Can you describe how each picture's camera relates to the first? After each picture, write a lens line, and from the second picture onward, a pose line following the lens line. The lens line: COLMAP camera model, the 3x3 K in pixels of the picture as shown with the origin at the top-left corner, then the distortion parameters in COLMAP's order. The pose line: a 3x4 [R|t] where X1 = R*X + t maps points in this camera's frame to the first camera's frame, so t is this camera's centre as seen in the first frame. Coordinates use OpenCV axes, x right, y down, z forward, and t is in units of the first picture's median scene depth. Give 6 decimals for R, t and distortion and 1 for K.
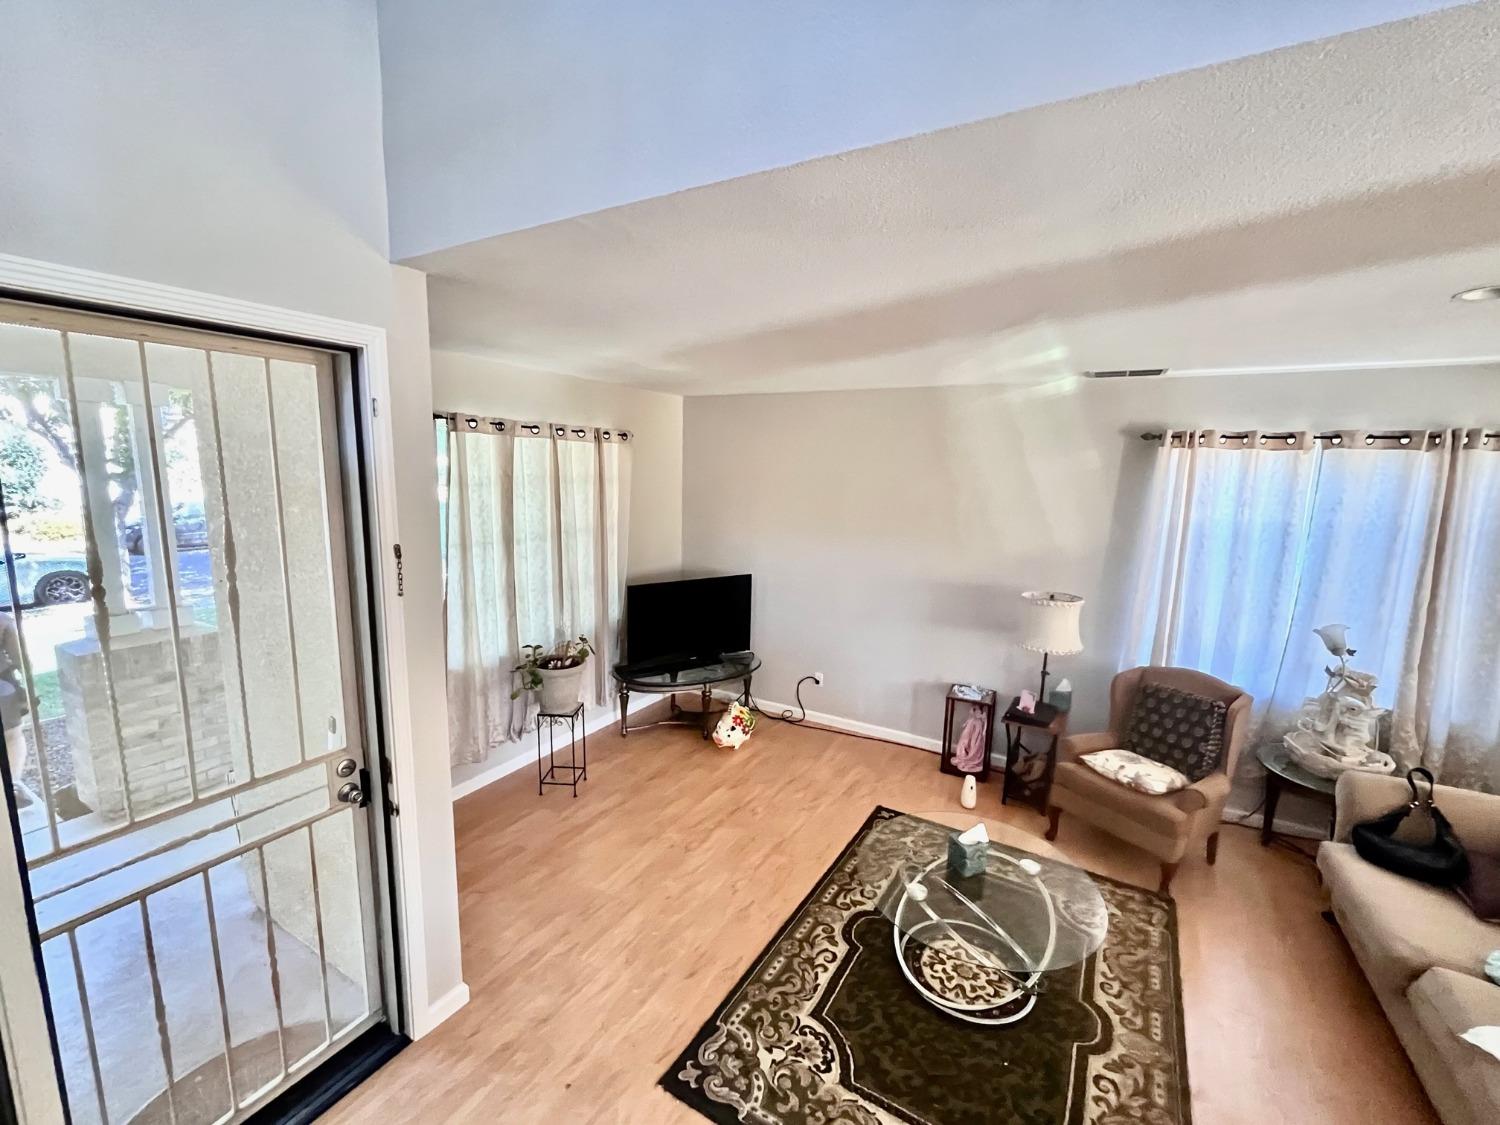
lens RADIAL K [[632.5, 0, 750.0], [0, 632.5, 562.5], [0, 0, 1]] dist [-0.000999, -0.000240]
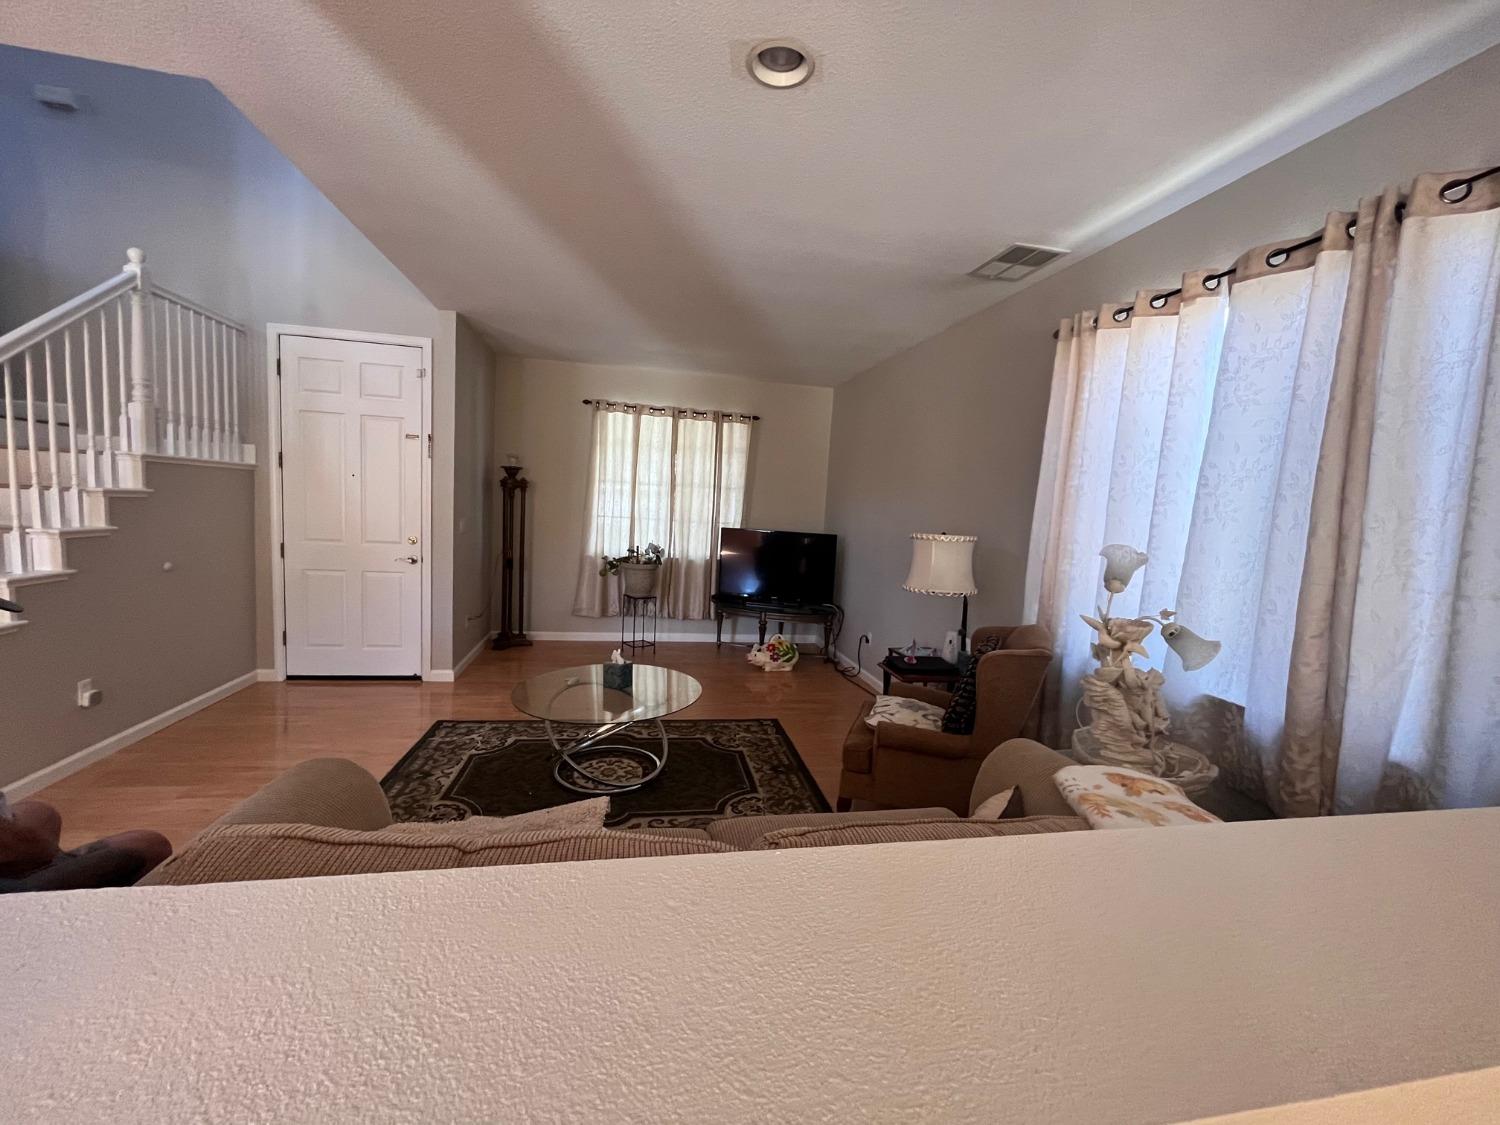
lens RADIAL K [[611.0, 0, 750.0], [0, 611.0, 562.5], [0, 0, 1]] dist [-0.002532, -0.000920]
pose [[0.658179, 0.083075, -0.748264, 1.109233], [-0.154539, 0.987637, -0.026283, 0.184448], [0.736830, 0.132935, 0.662880, 0.285938]]
